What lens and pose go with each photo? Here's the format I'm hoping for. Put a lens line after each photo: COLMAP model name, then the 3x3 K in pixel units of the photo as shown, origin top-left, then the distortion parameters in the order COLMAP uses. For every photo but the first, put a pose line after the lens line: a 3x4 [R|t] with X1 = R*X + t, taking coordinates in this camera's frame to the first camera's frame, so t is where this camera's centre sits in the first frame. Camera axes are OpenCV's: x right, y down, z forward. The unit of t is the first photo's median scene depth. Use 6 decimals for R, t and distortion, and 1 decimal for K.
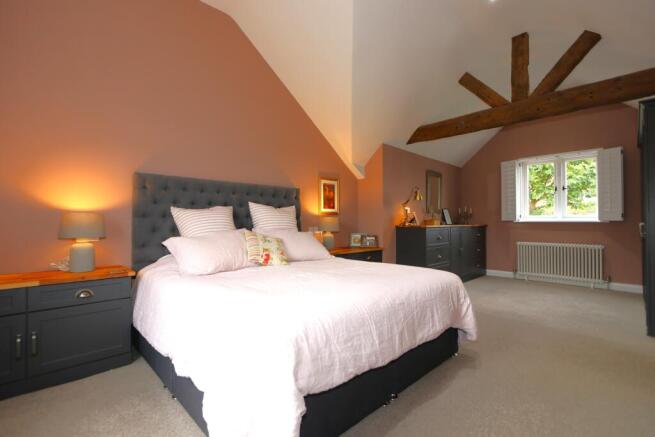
lens RADIAL K [[298.4, 0, 327.5], [0, 298.4, 218.5], [0, 0, 1]] dist [-0.001298, 0.000054]
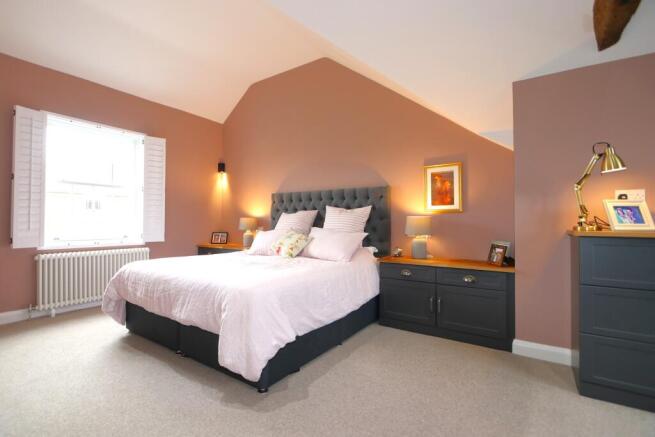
lens RADIAL K [[298.4, 0, 327.5], [0, 298.4, 218.5], [0, 0, 1]] dist [-0.001298, 0.000054]
pose [[0.177214, 0.000744, -0.984172, 0.700885], [0.014253, 0.999893, 0.003323, -0.005632], [0.984069, -0.014616, 0.177184, 0.585976]]
